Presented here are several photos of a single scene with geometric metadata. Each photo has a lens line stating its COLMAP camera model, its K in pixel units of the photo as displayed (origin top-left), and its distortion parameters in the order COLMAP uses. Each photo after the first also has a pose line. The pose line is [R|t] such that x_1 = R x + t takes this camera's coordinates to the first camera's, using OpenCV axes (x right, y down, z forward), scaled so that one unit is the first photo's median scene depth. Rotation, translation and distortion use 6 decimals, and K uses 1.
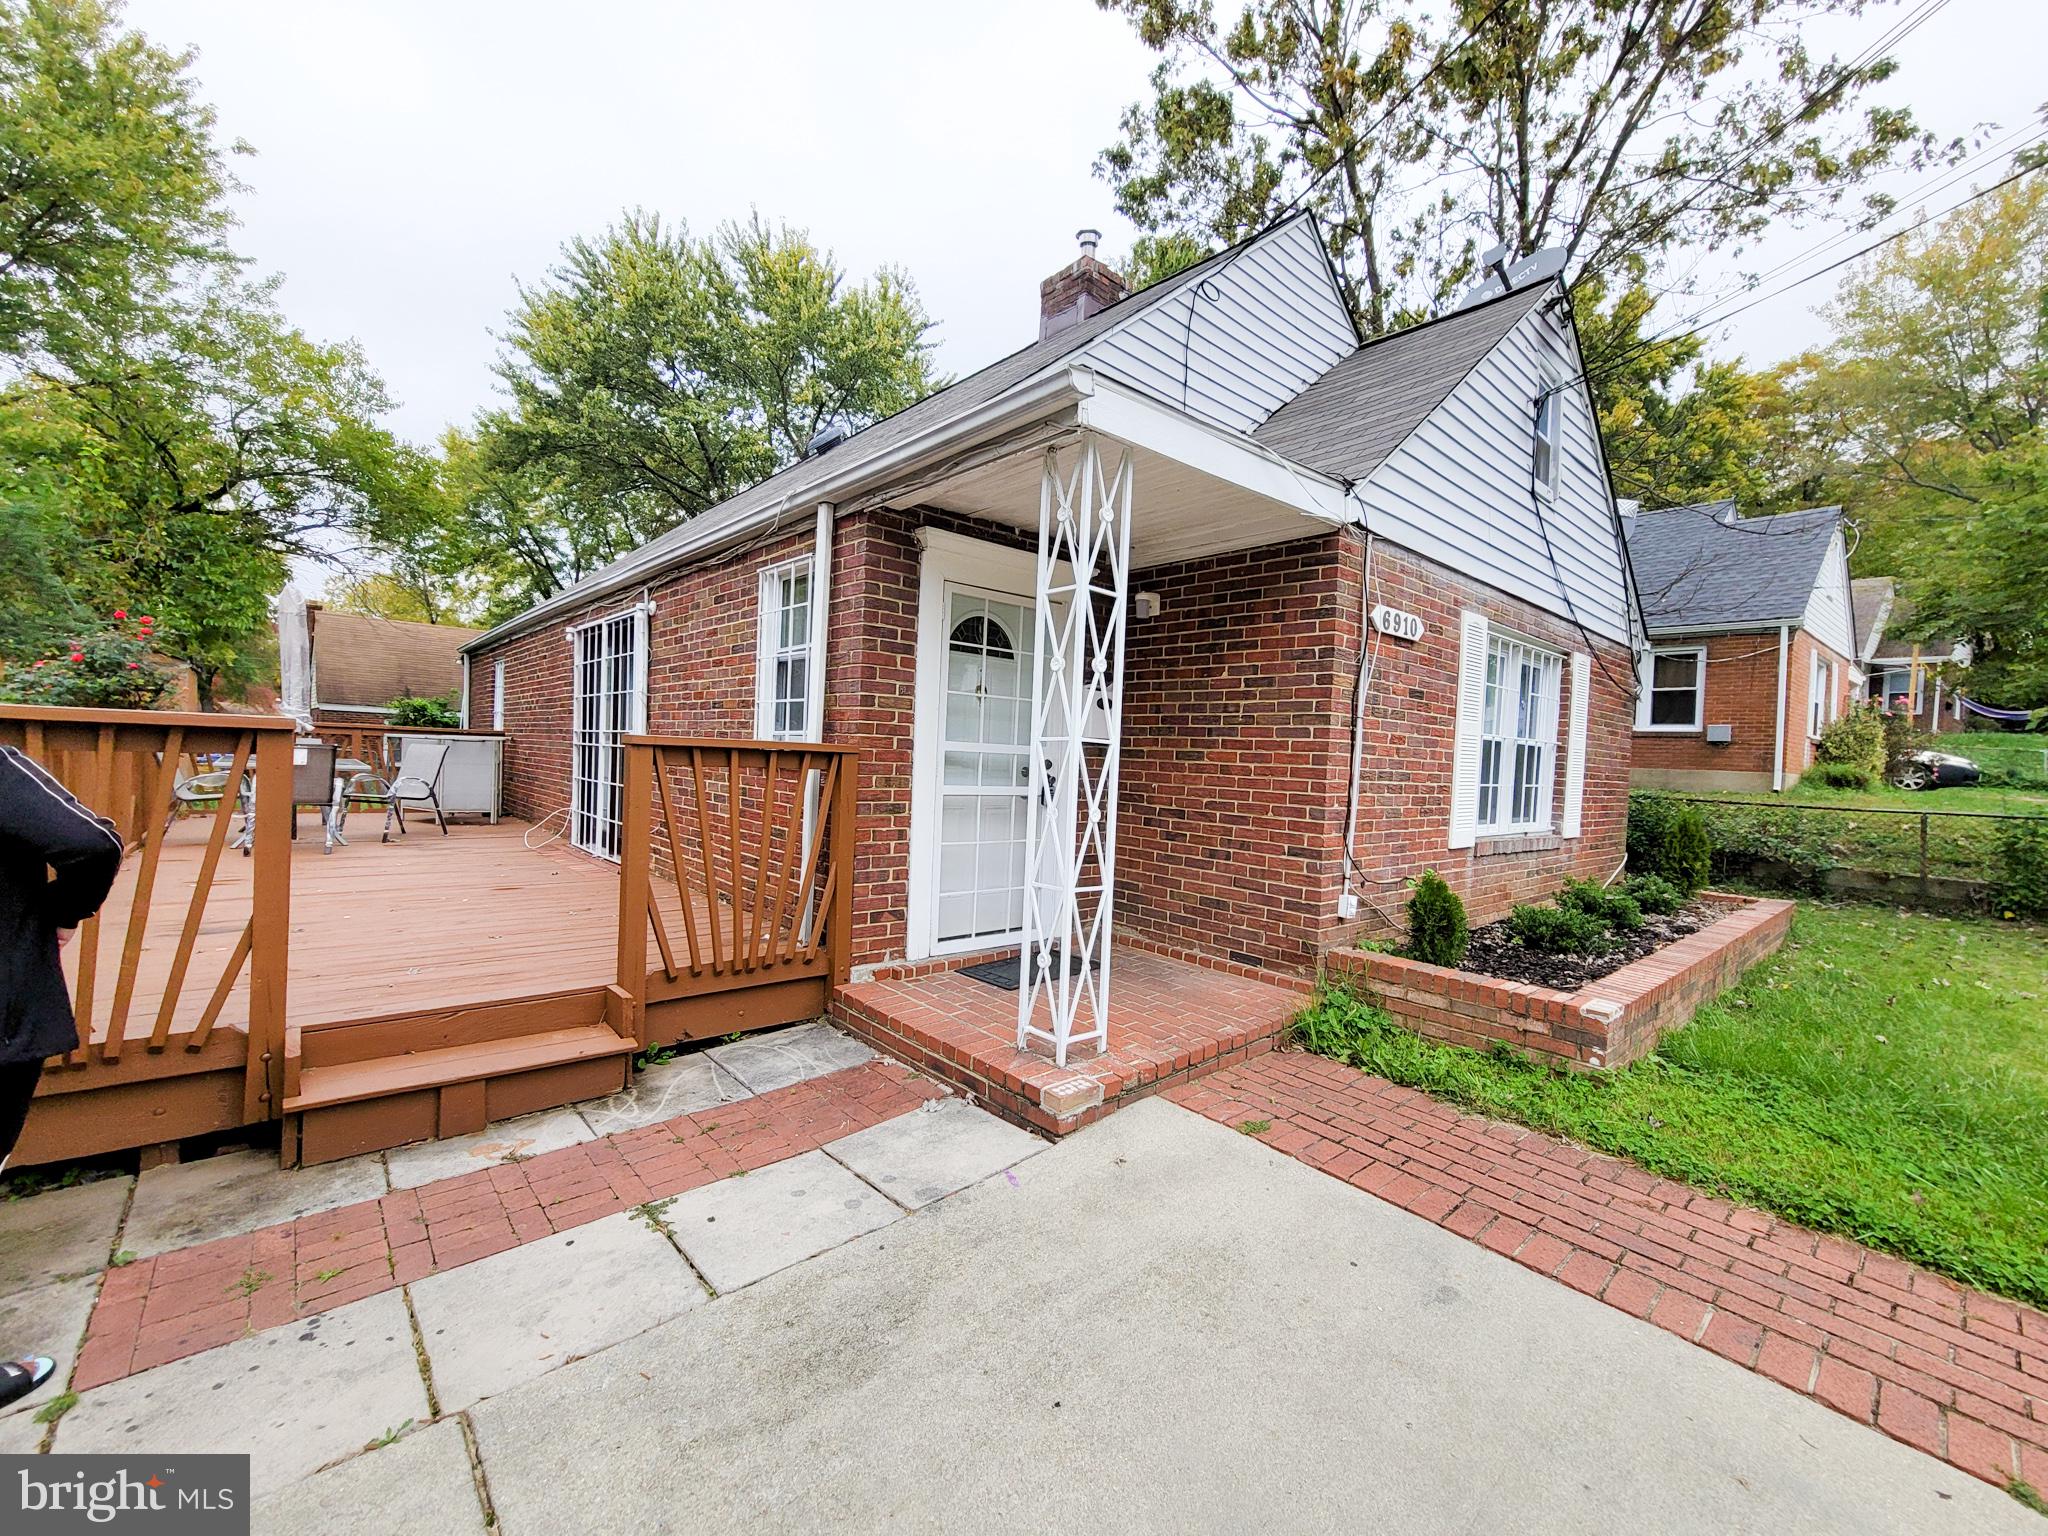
lens RADIAL K [[842.7, 0, 1024.0], [0, 842.7, 768.0], [0, 0, 1]] dist [-0.010584, 0.003378]
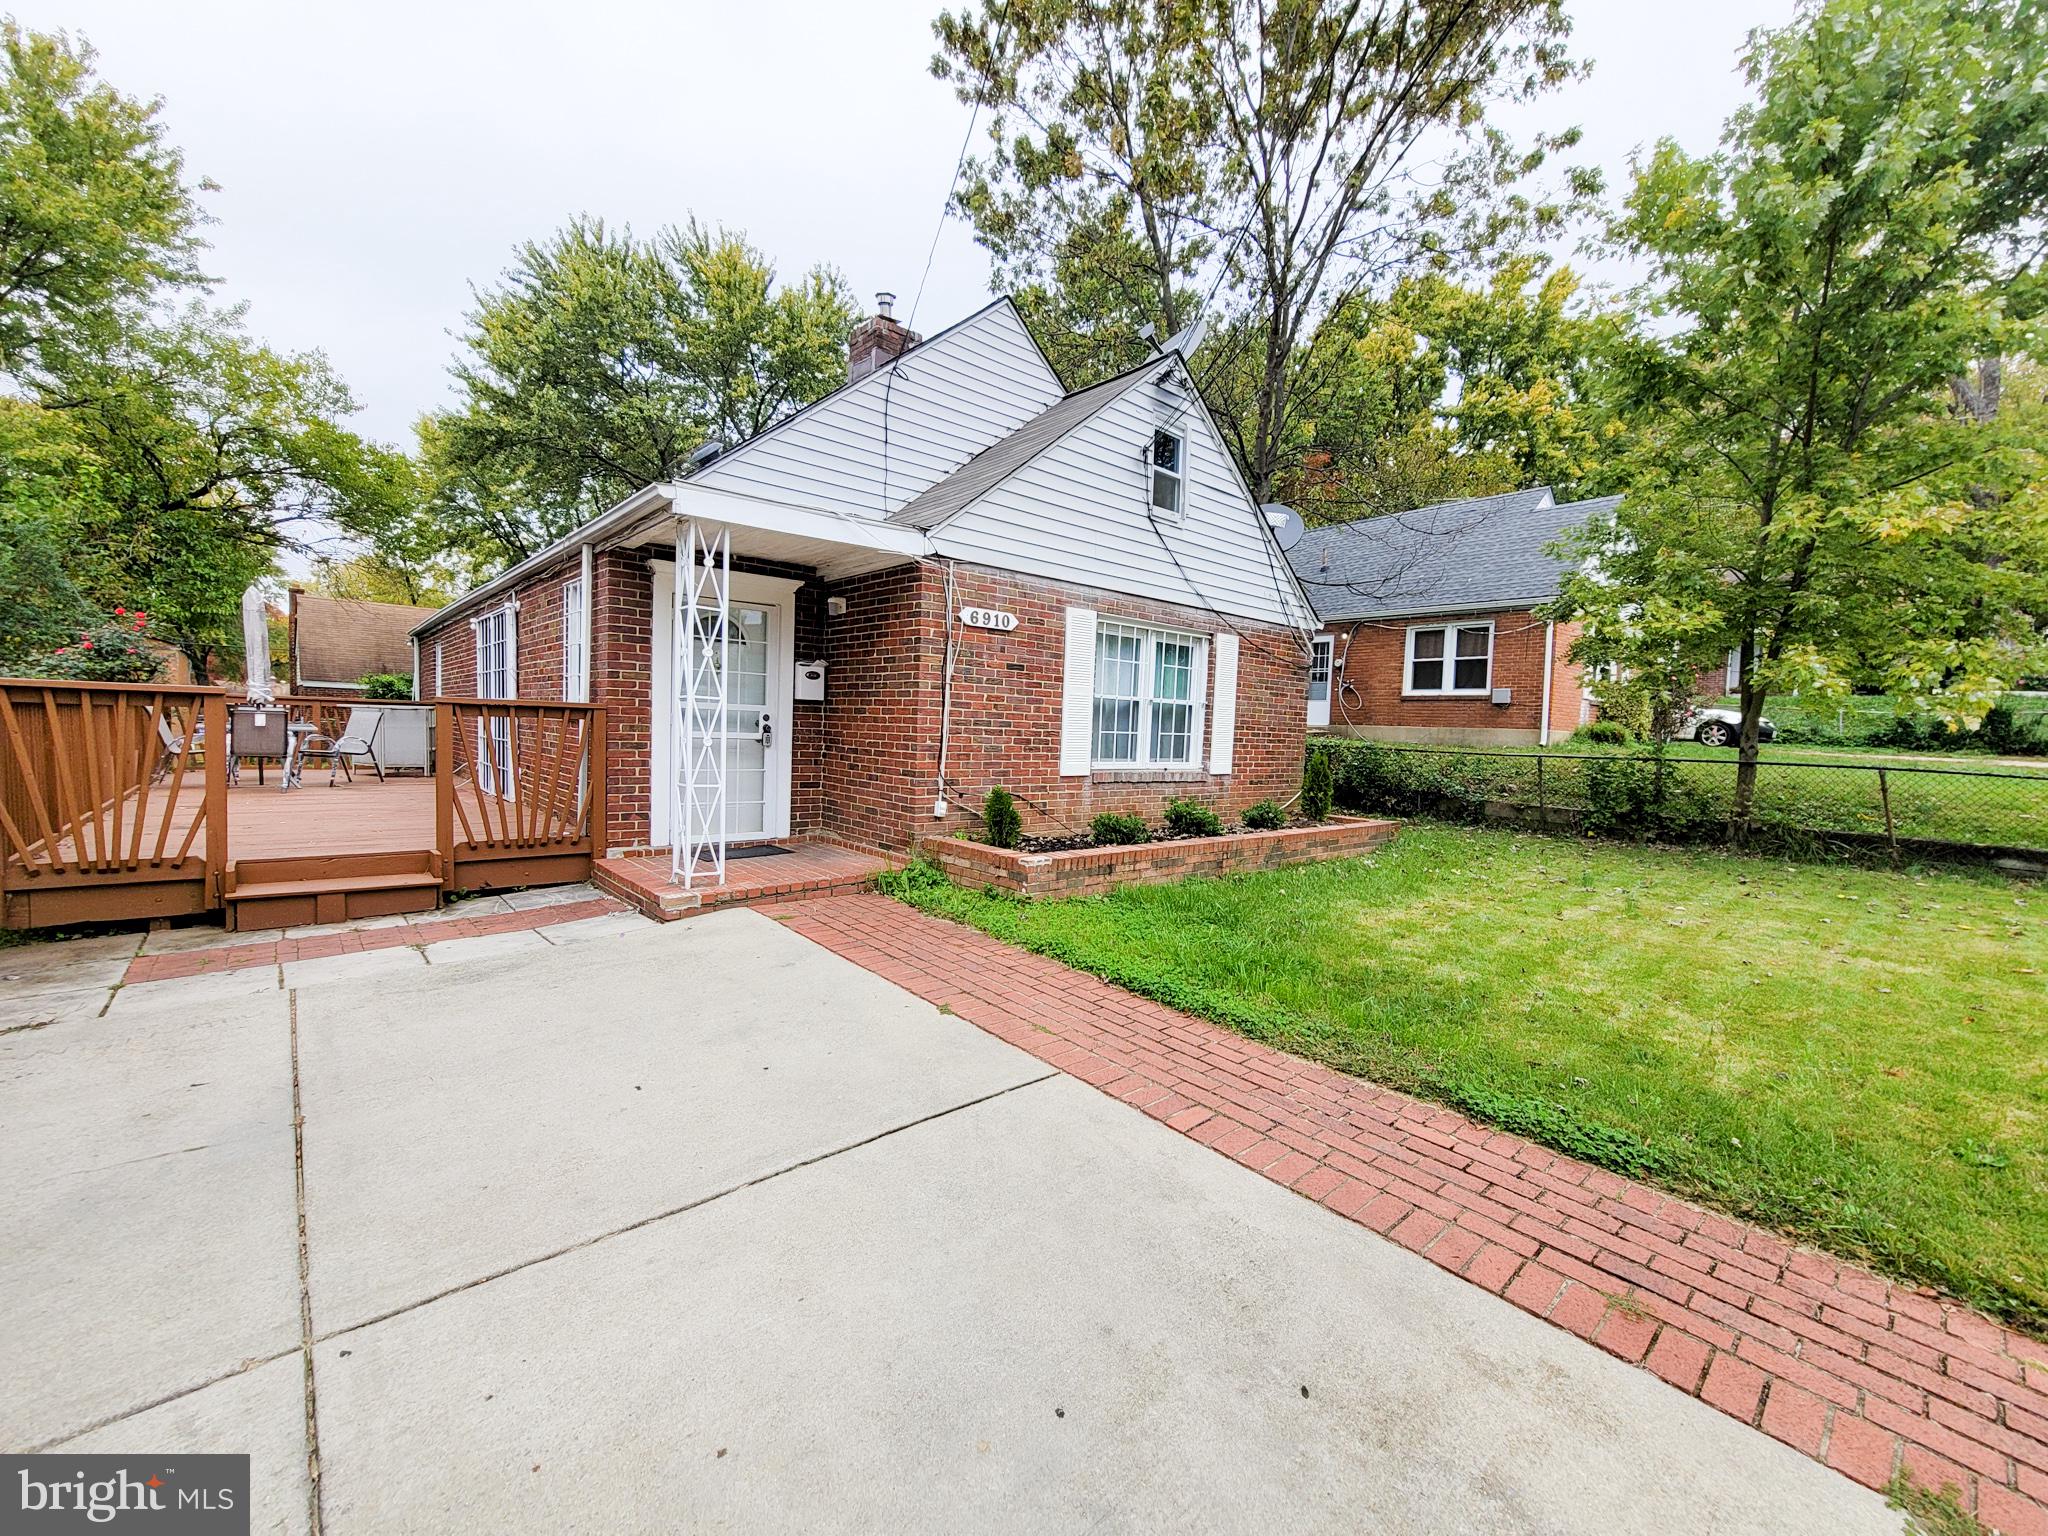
lens RADIAL K [[842.7, 0, 1024.0], [0, 842.7, 768.0], [0, 0, 1]] dist [-0.010584, 0.003378]
pose [[0.999968, -0.007884, -0.000970, 0.238150], [0.007912, 0.999415, 0.033284, 0.018872], [0.000707, -0.033291, 0.999445, -0.225870]]
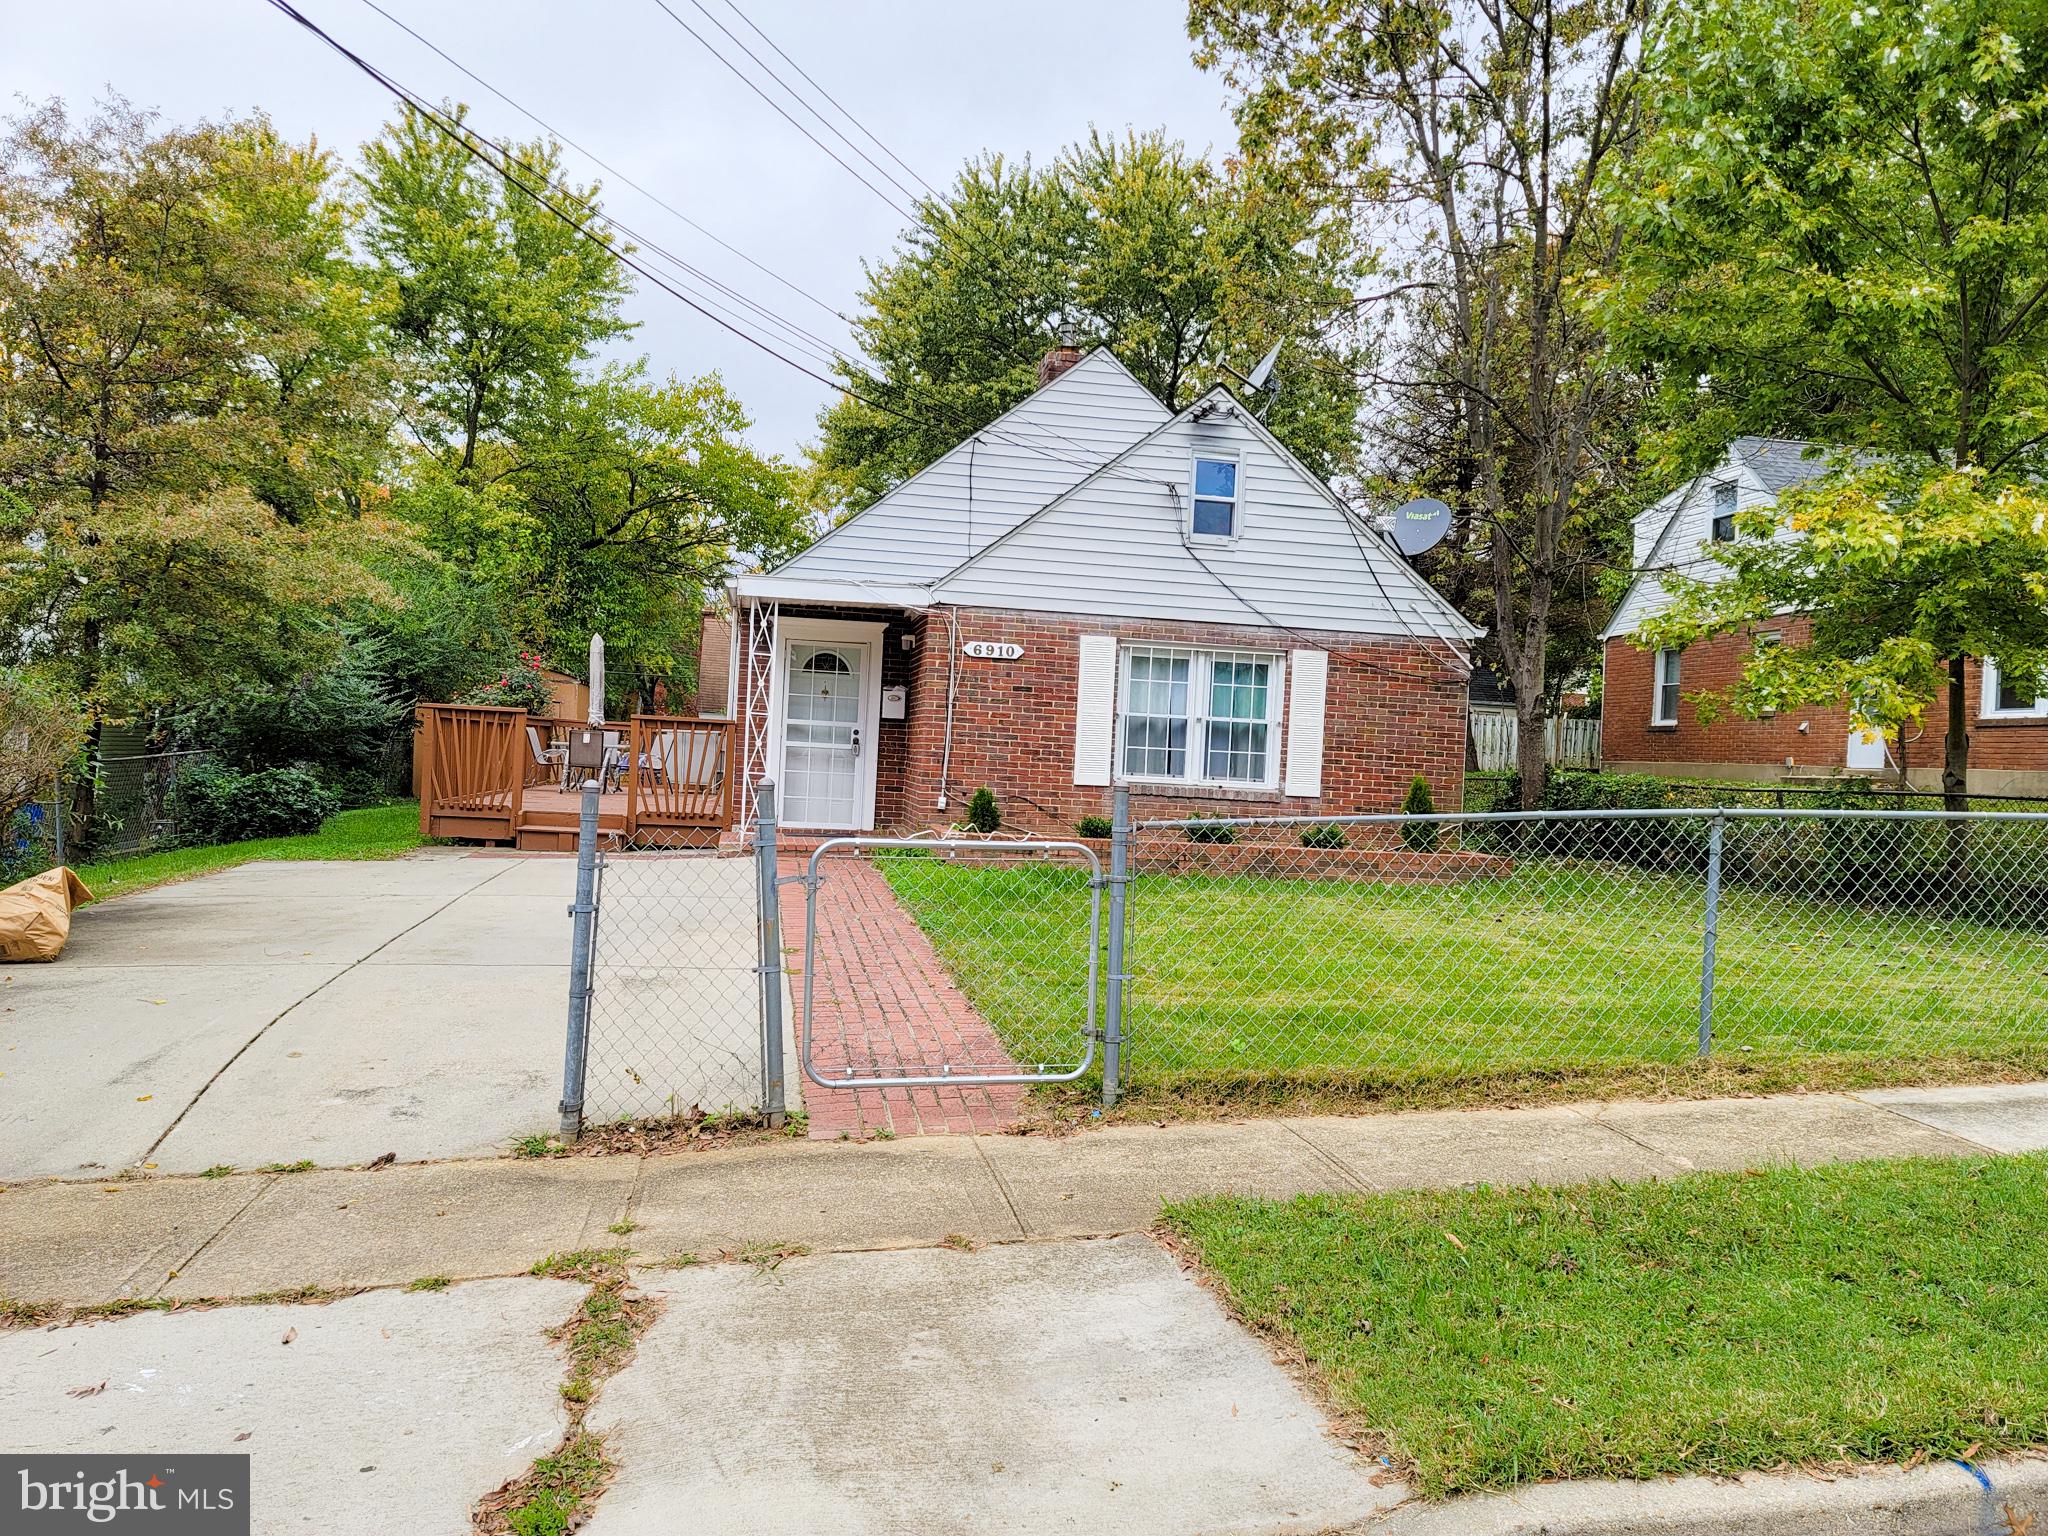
lens RADIAL K [[1492.1, 0, 1018.6], [0, 1492.1, 745.7], [0, 0, 1]] dist [0.070711, 0.000028]
pose [[0.853522, -0.004869, -0.521034, 1.010261], [-0.021297, 0.998795, -0.044220, 0.080267], [0.520621, 0.048839, 0.852390, -0.786128]]
